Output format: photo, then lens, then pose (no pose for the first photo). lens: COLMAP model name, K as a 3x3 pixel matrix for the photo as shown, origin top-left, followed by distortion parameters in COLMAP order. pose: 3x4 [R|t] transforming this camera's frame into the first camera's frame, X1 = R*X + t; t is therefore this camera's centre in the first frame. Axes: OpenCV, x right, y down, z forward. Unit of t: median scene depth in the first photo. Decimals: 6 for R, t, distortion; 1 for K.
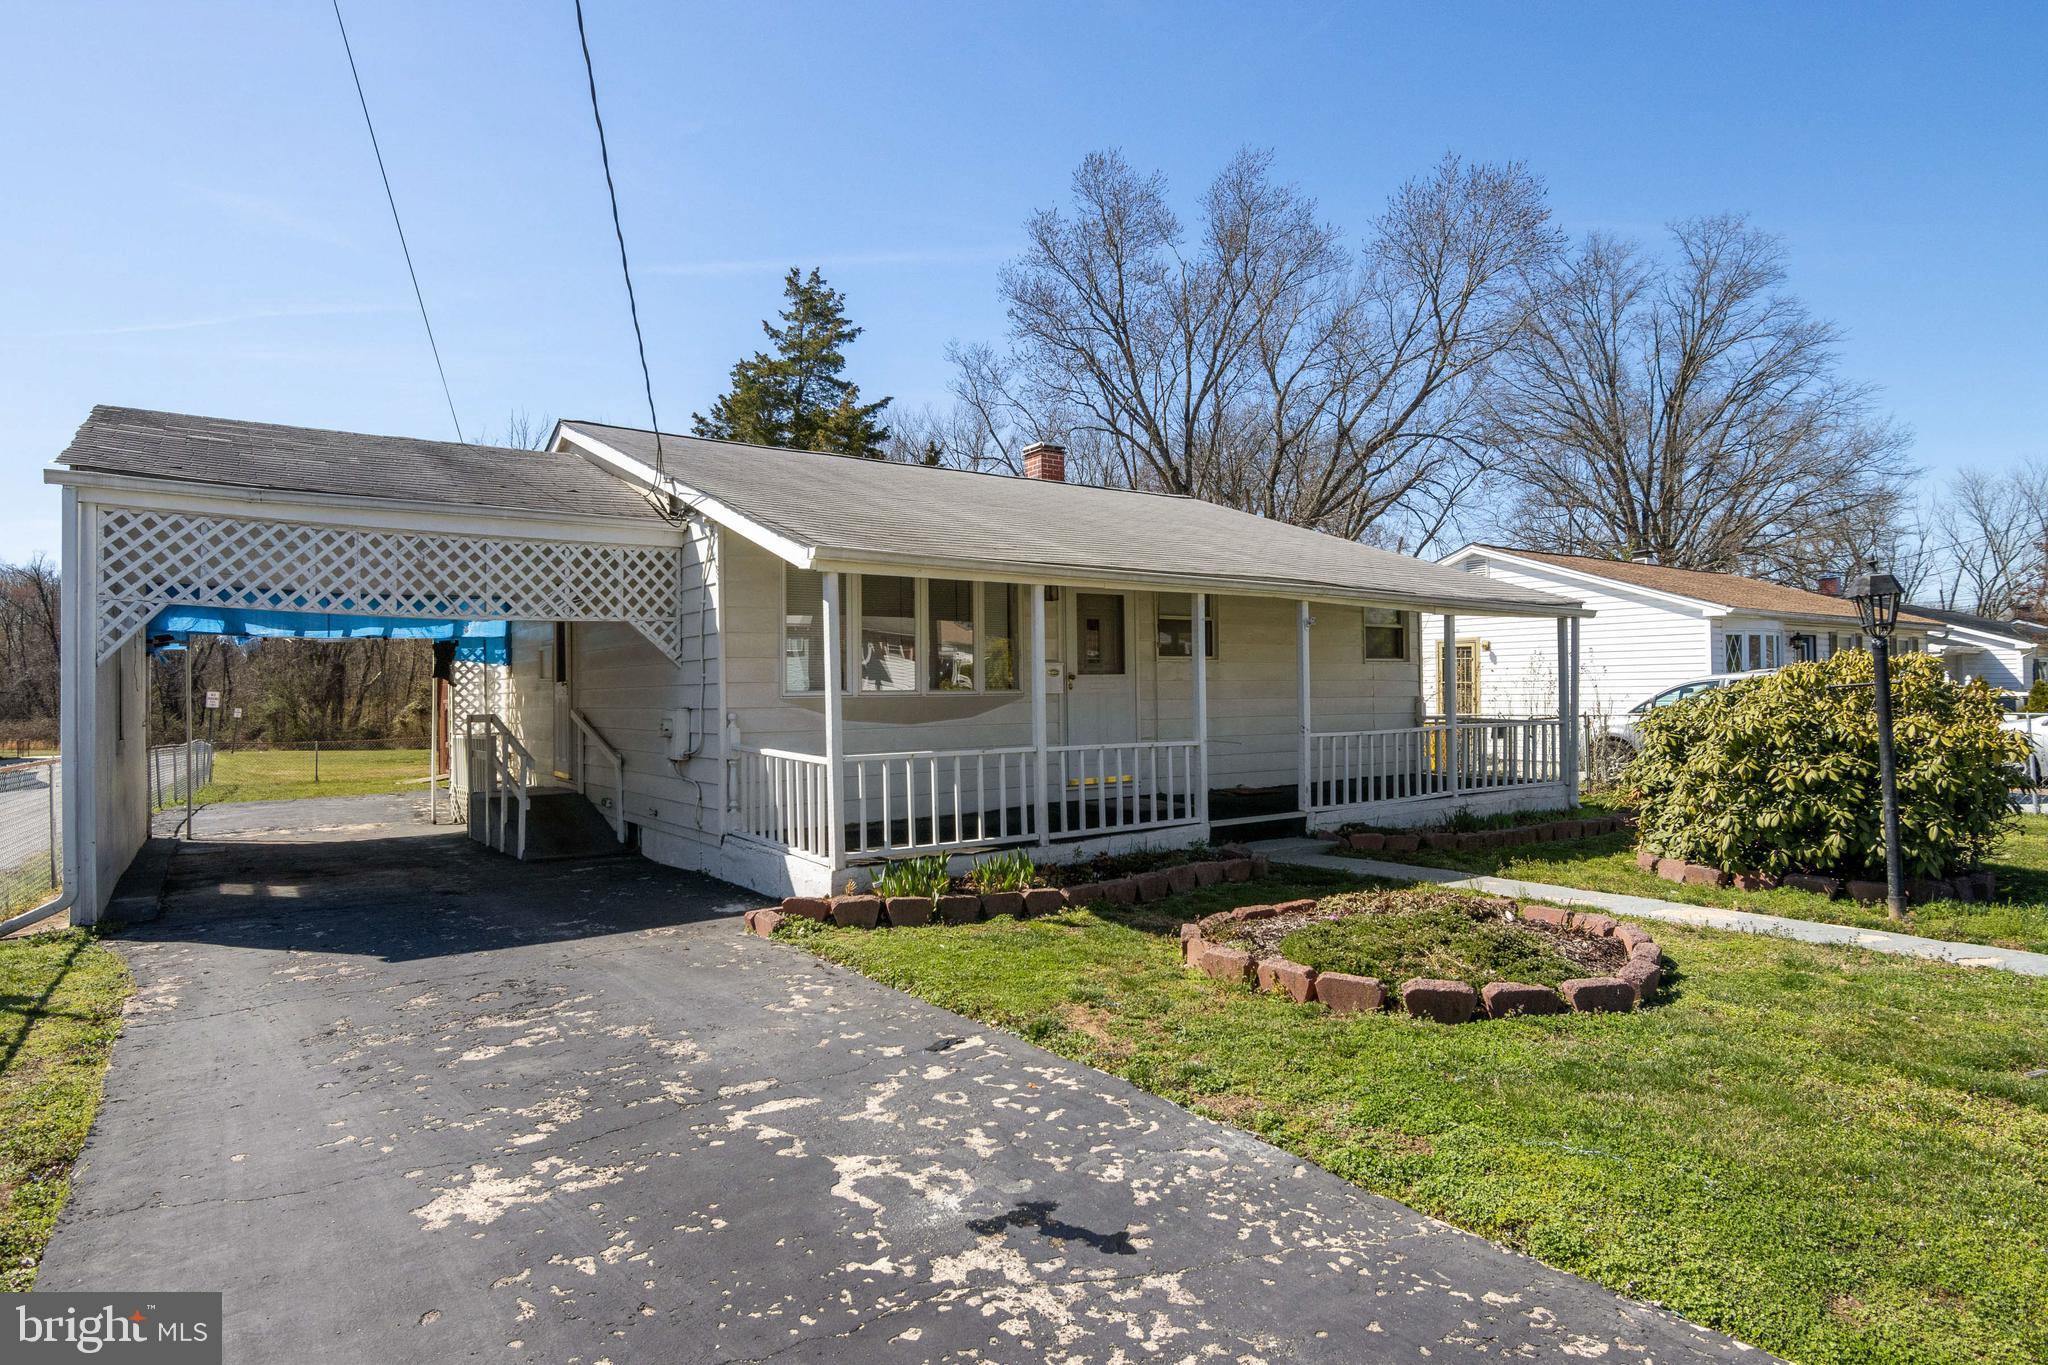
lens RADIAL K [[1132.4, 0, 1027.9], [0, 1132.4, 680.8], [0, 0, 1]] dist [-0.005658, -0.000999]
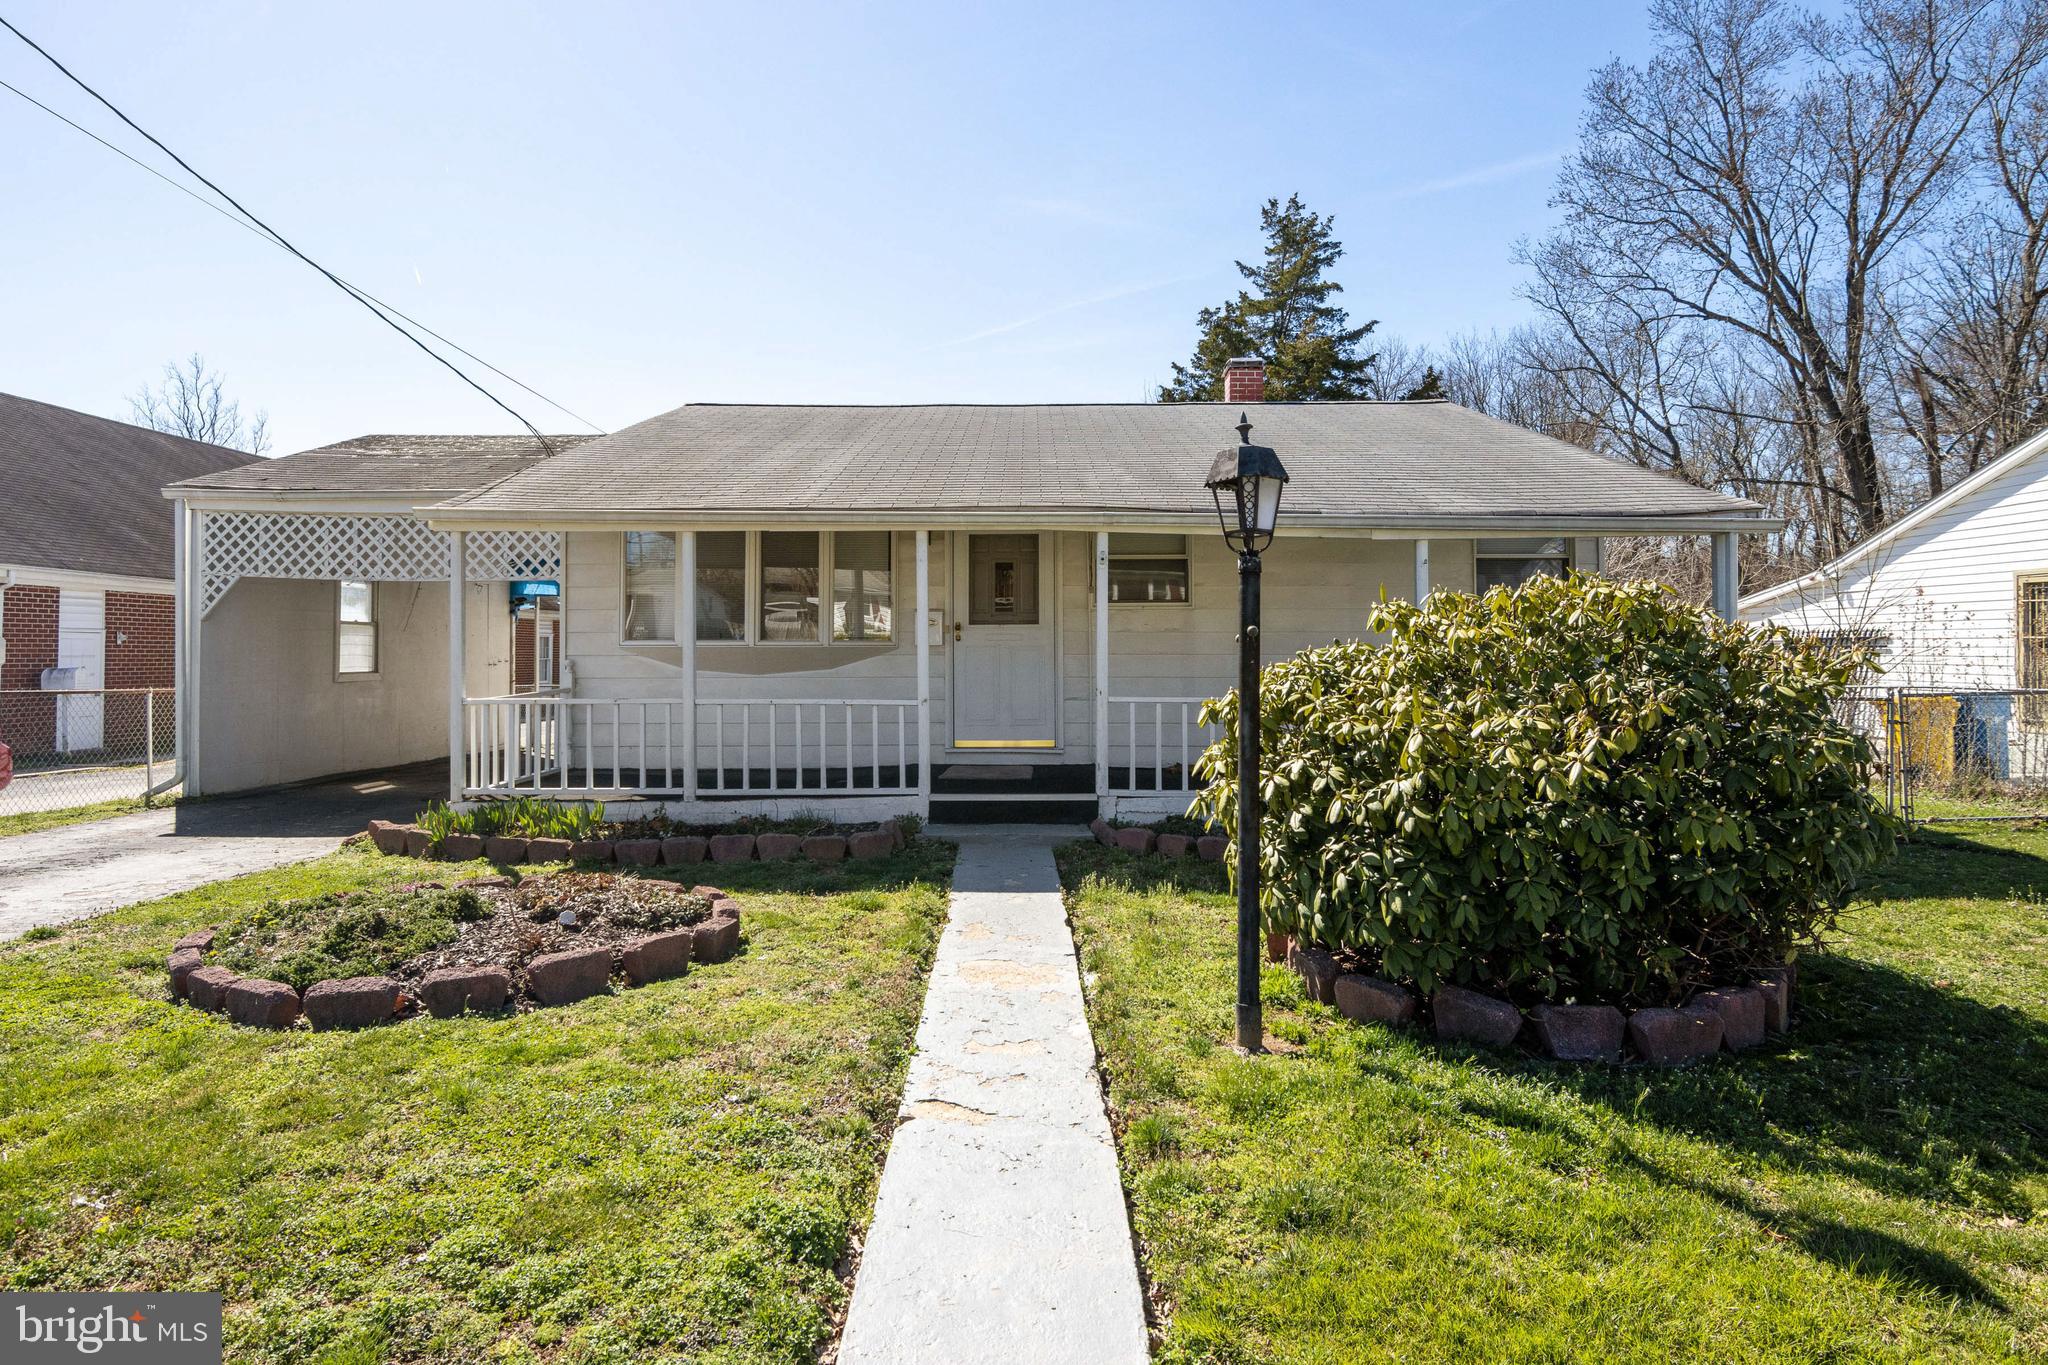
lens RADIAL K [[1120.1, 0, 1041.0], [0, 1120.1, 683.6], [0, 0, 1]] dist [0.006016, -0.010661]
pose [[0.810930, 0.031746, -0.584282, 0.747994], [-0.002678, 0.998718, 0.050547, -0.005175], [0.585137, -0.039425, 0.809975, 0.360516]]
